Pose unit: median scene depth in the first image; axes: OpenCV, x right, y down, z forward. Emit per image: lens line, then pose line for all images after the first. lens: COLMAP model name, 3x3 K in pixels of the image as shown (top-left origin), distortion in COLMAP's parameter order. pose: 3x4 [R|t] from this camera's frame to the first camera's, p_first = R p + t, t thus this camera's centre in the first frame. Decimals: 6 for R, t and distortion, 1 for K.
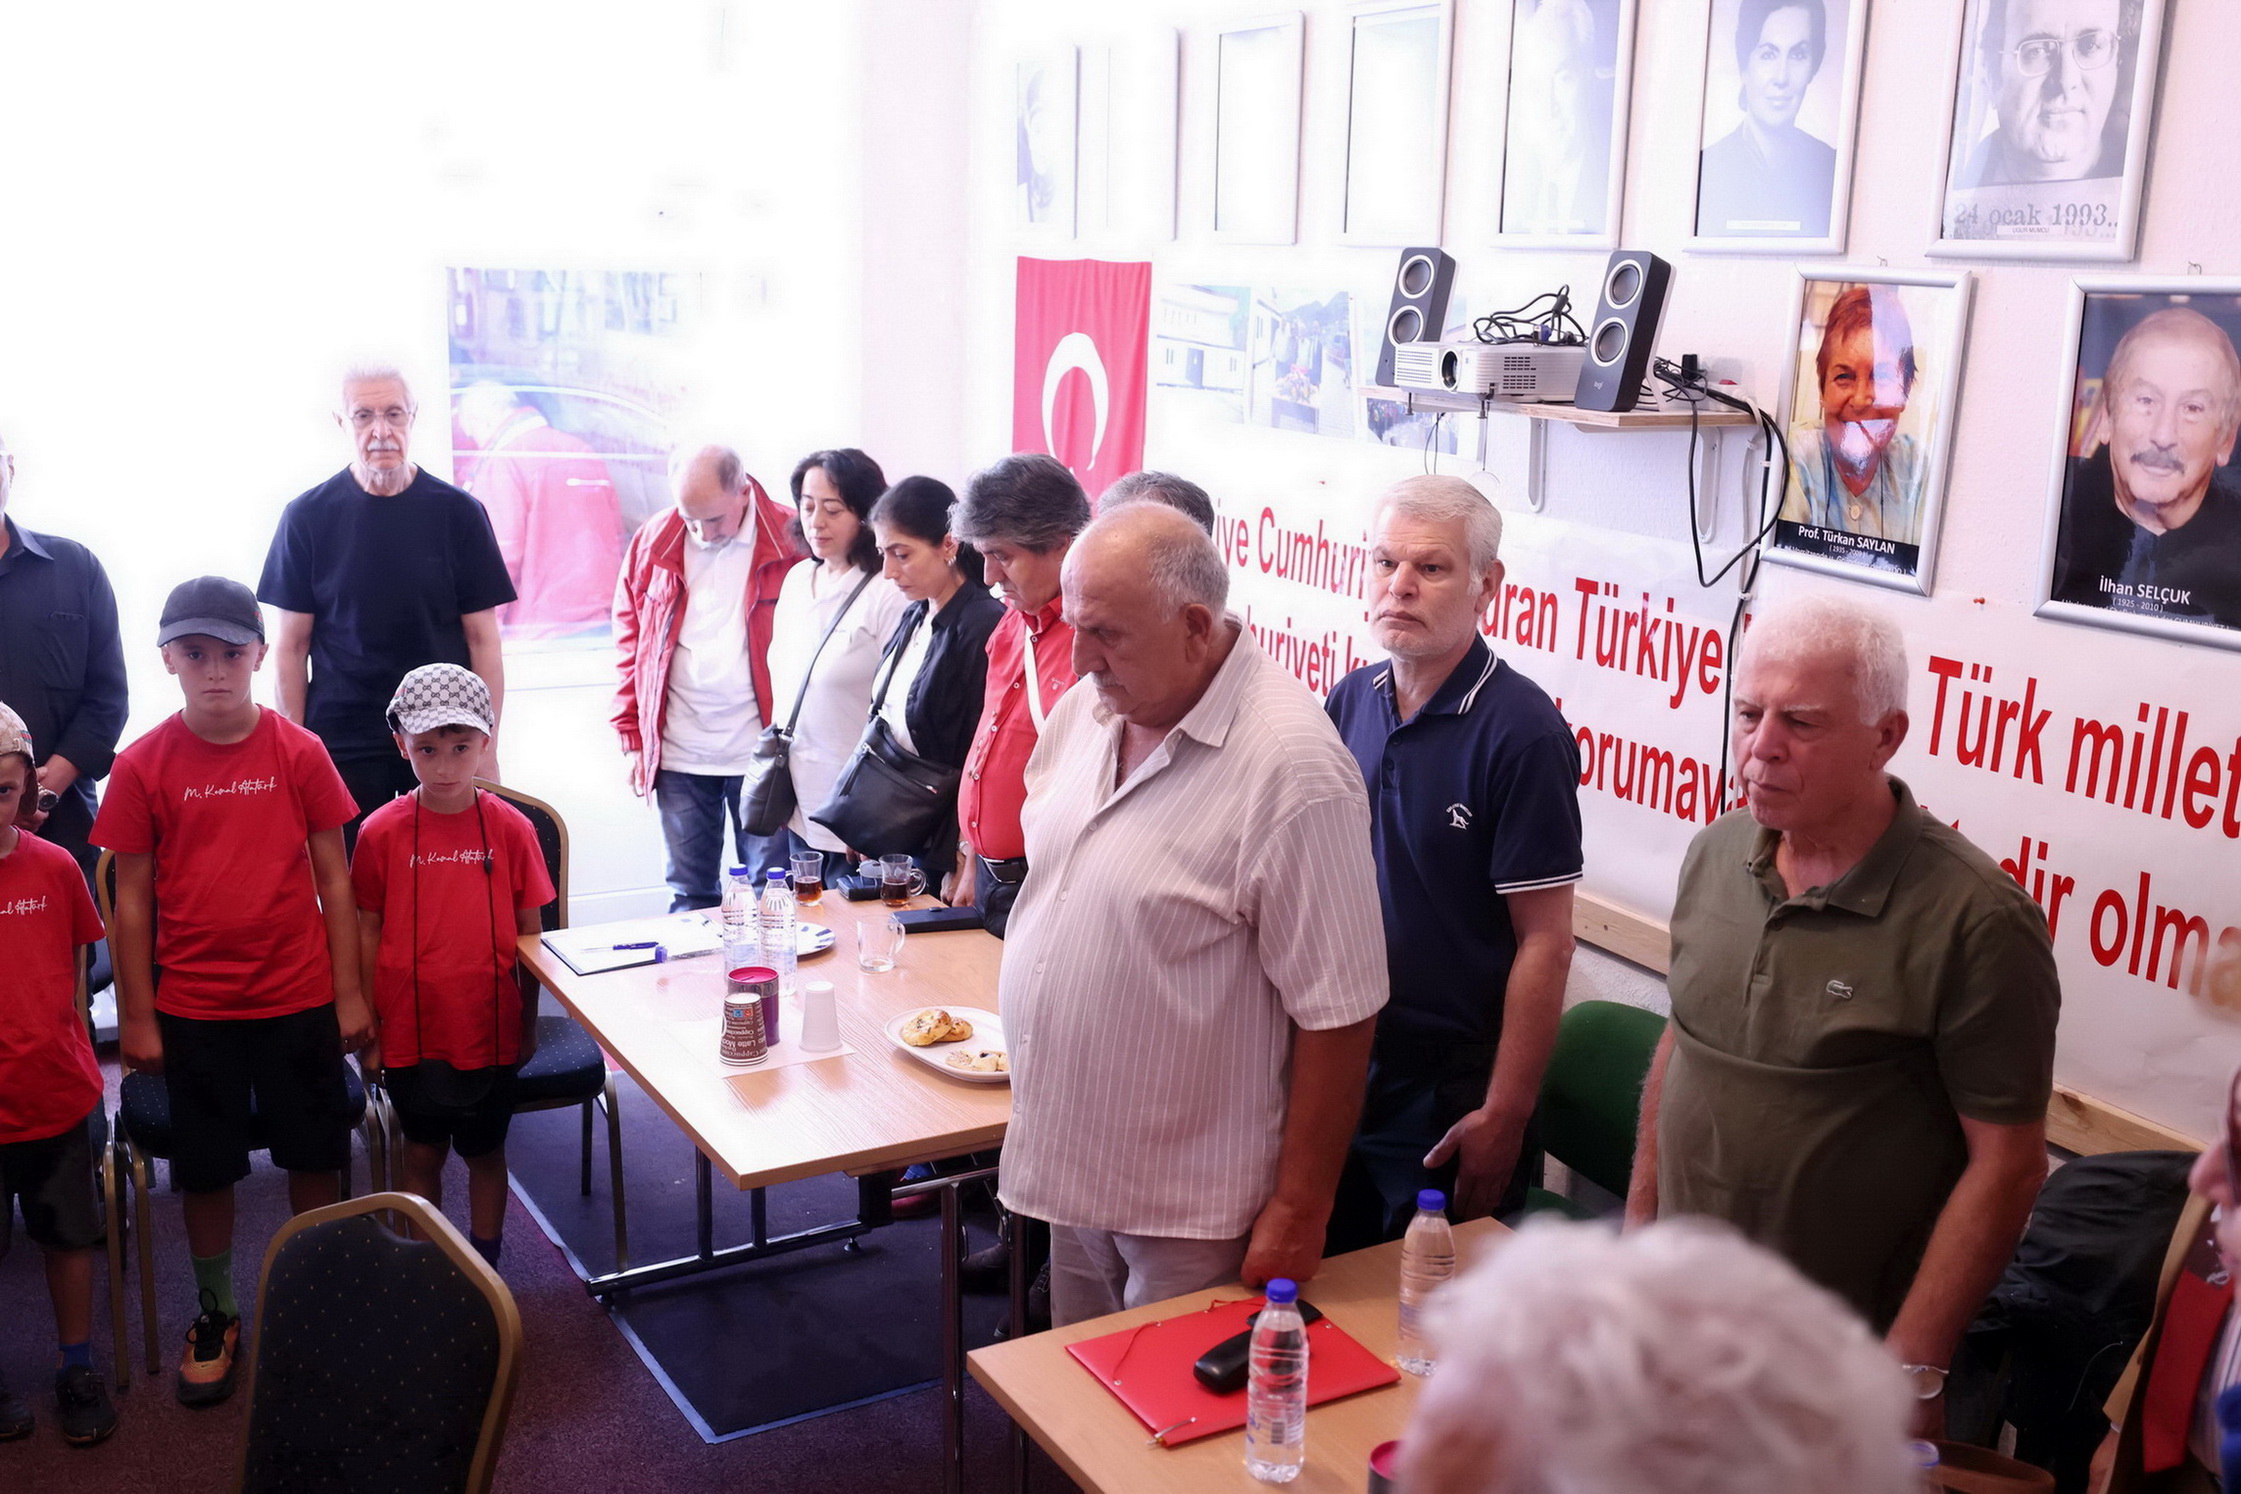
lens RADIAL K [[2201.2, 0, 1120.5], [0, 2201.2, 747.0], [0, 0, 1]] dist [0.002219, 0.004654]
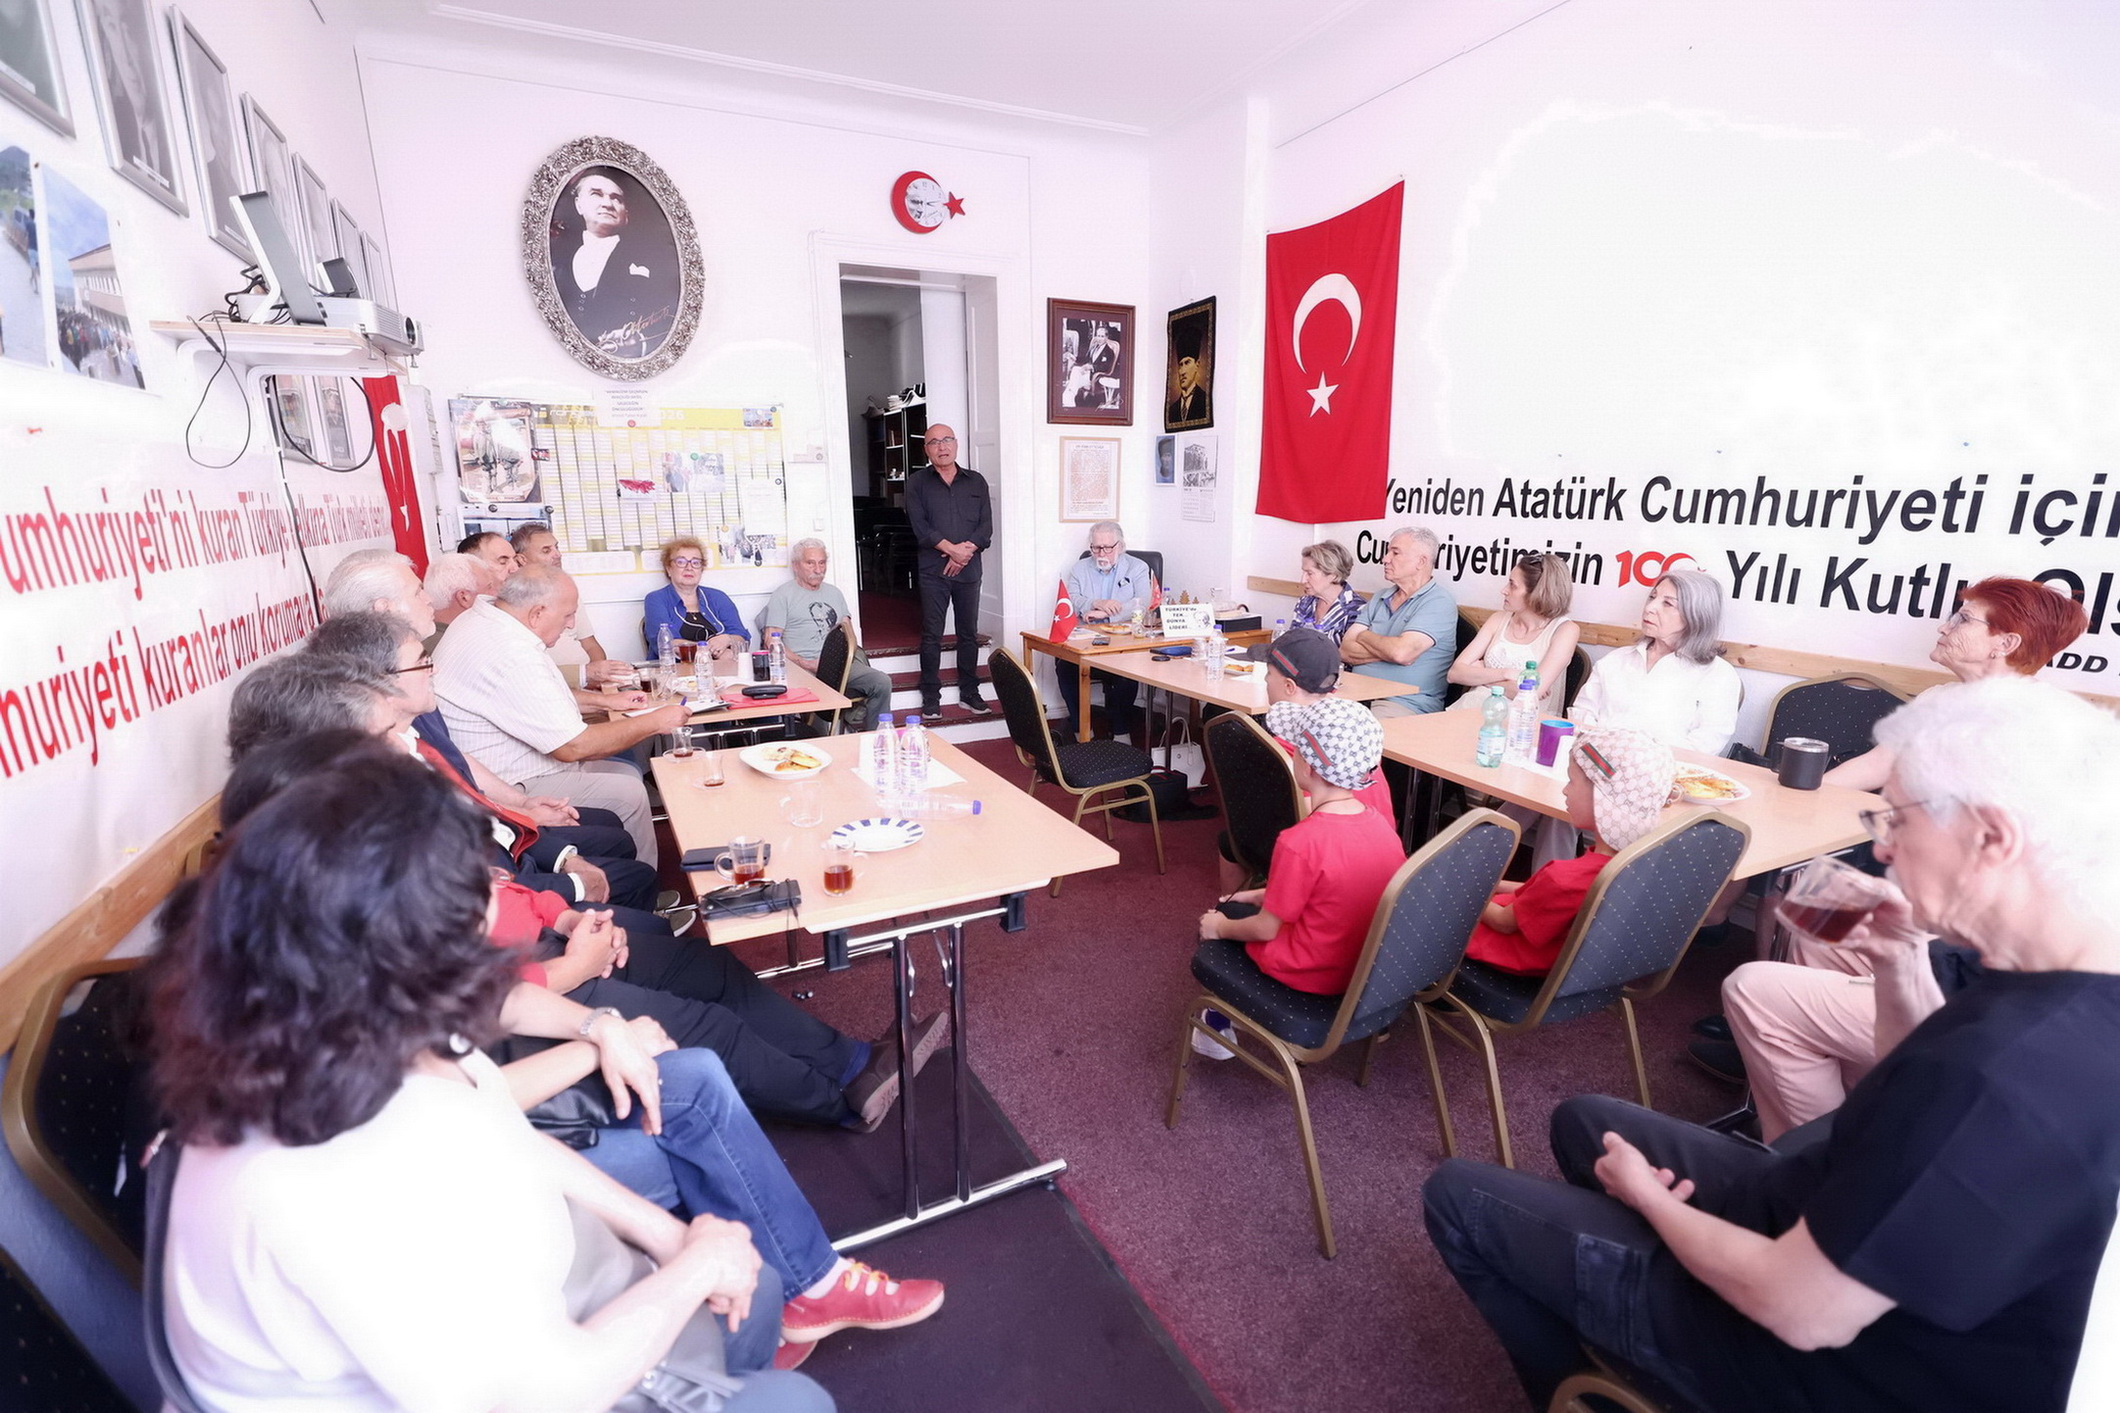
lens RADIAL K [[929.0, 0, 1049.6], [0, 929.0, 705.3], [0, 0, 1]] dist [0.000966, 0.000465]
pose [[-0.998718, -0.026532, 0.043103, -0.301198], [-0.005087, 0.899896, 0.436075, -0.215393], [-0.050358, 0.435297, -0.898878, 1.611061]]
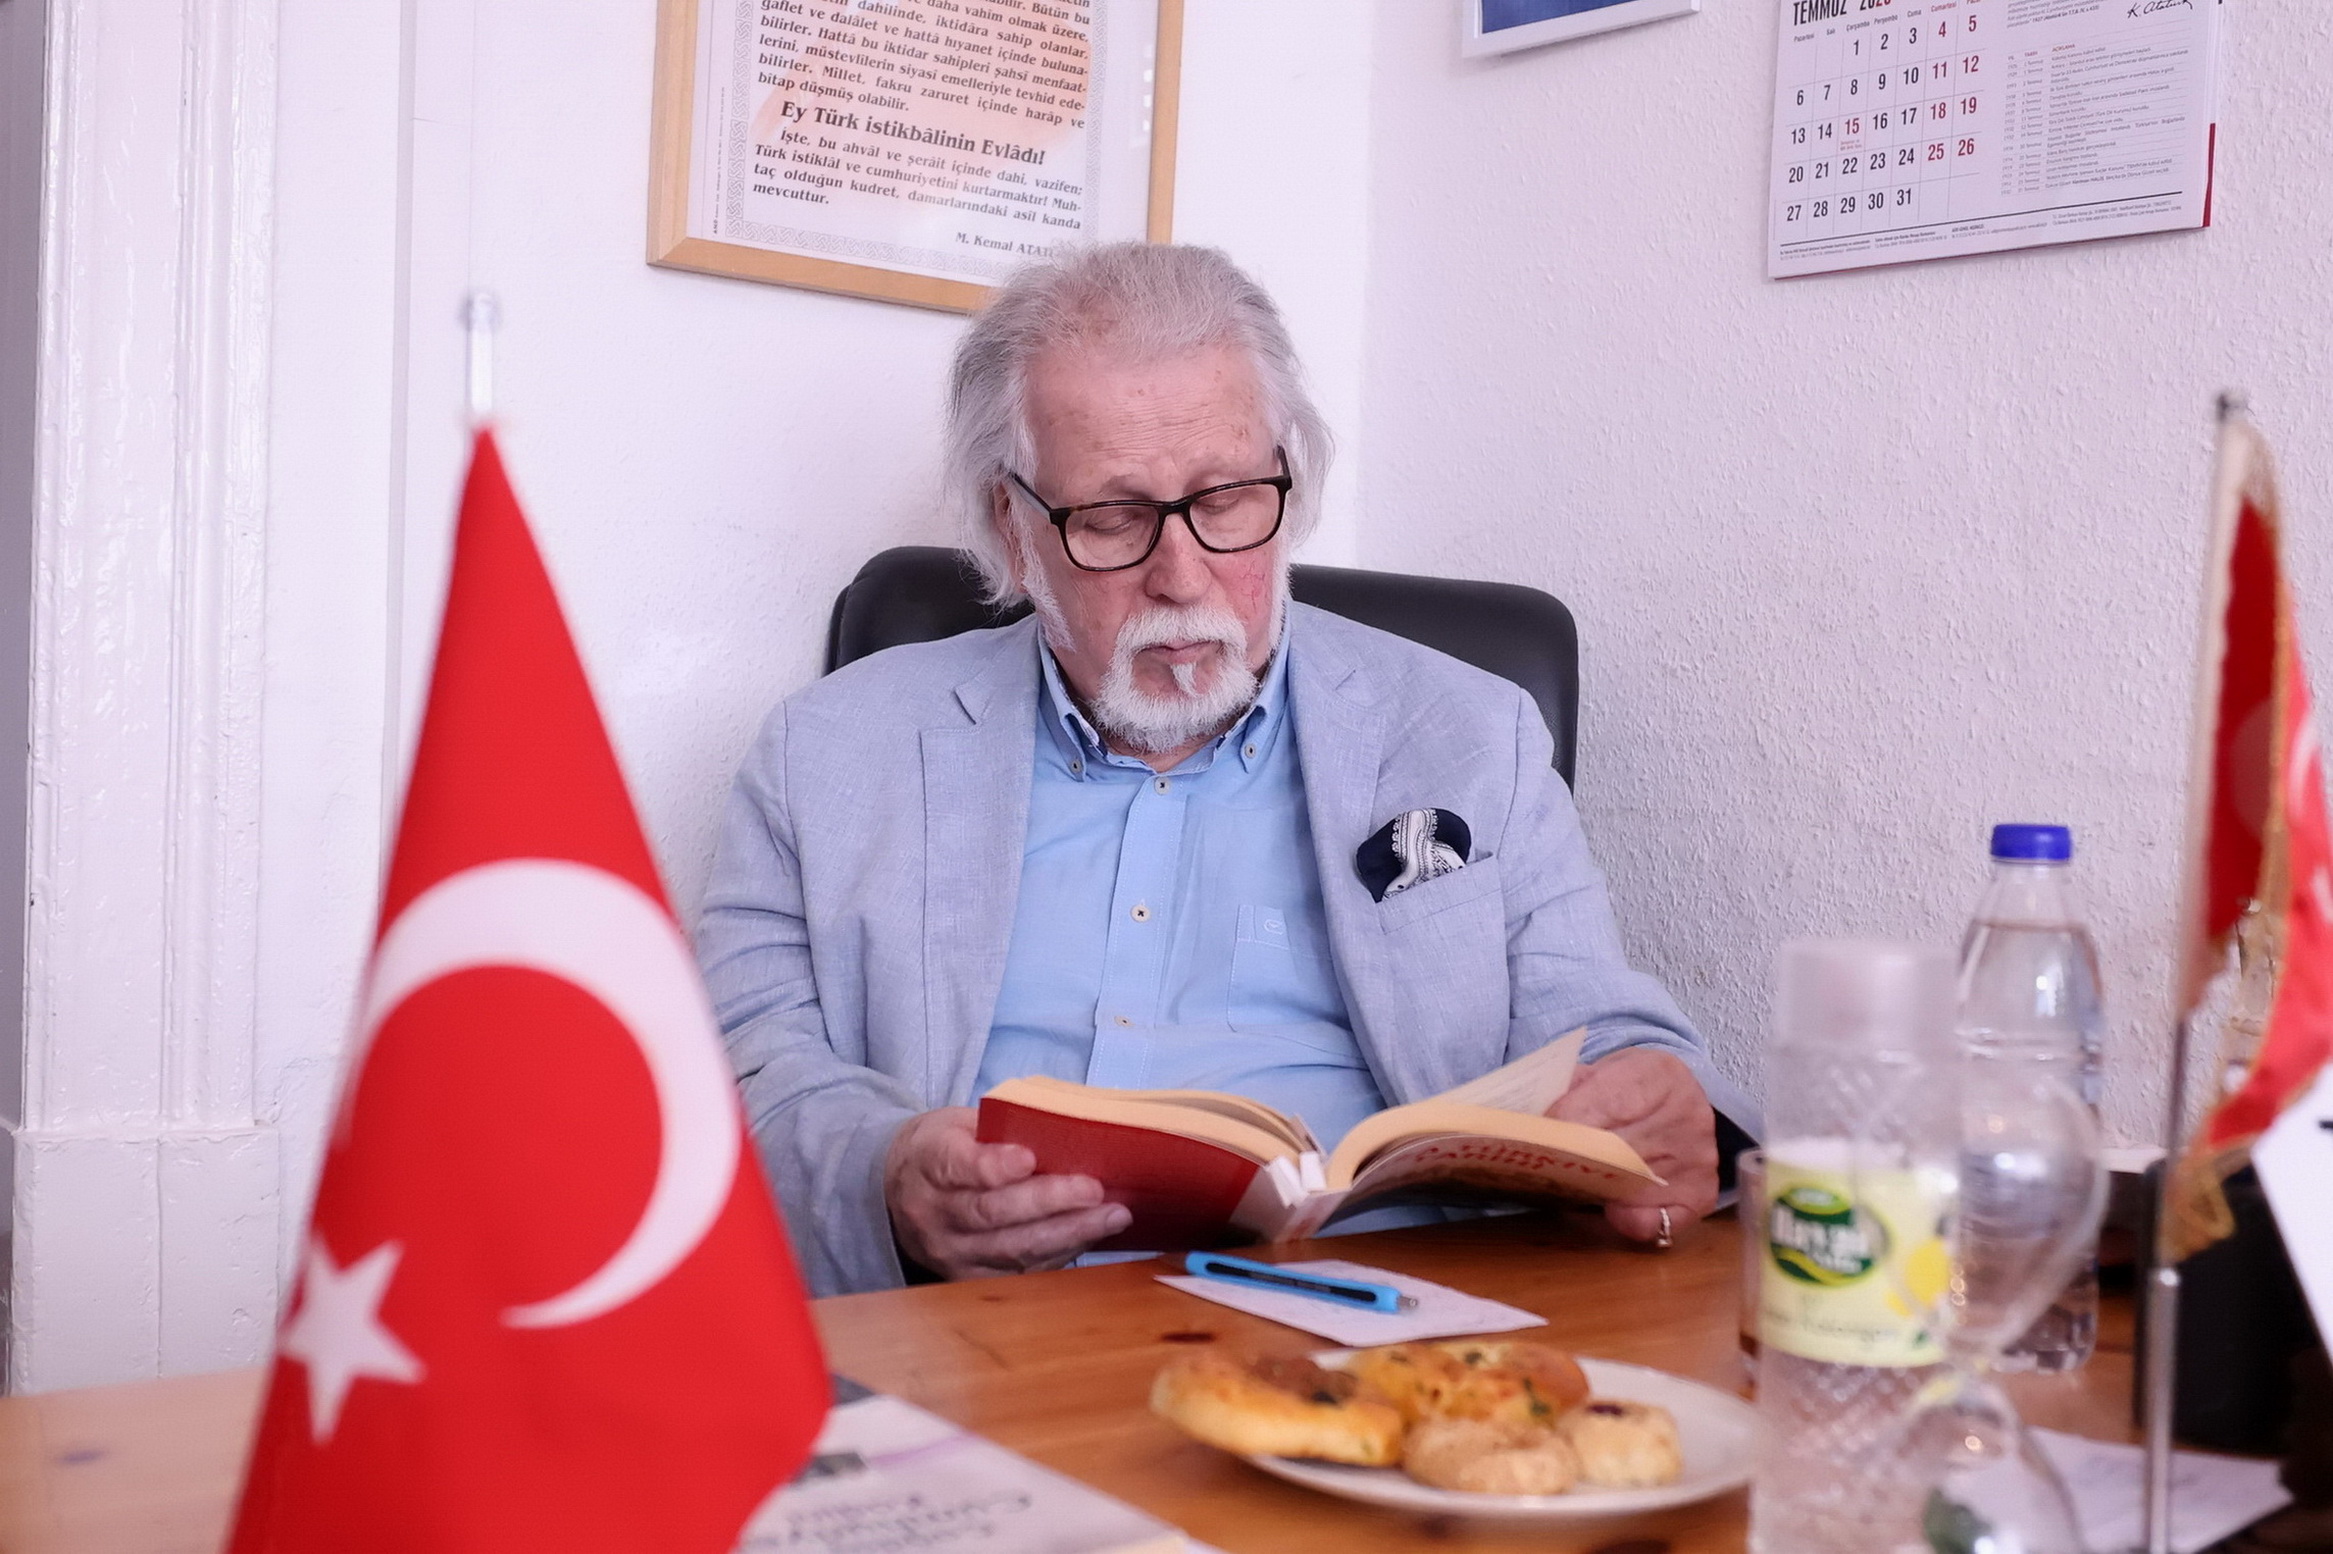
lens RADIAL K [[2694.1, 0, 1151.4], [0, 2694.1, 783.1], [0, 0, 1]] dist [-0.006816, 0.008151]
pose [[-0.991122, -0.057784, -0.119738, -0.277838], [-0.085550, 0.966579, 0.241675, 0.183570], [0.101771, 0.249773, -0.962941, 0.495244]]
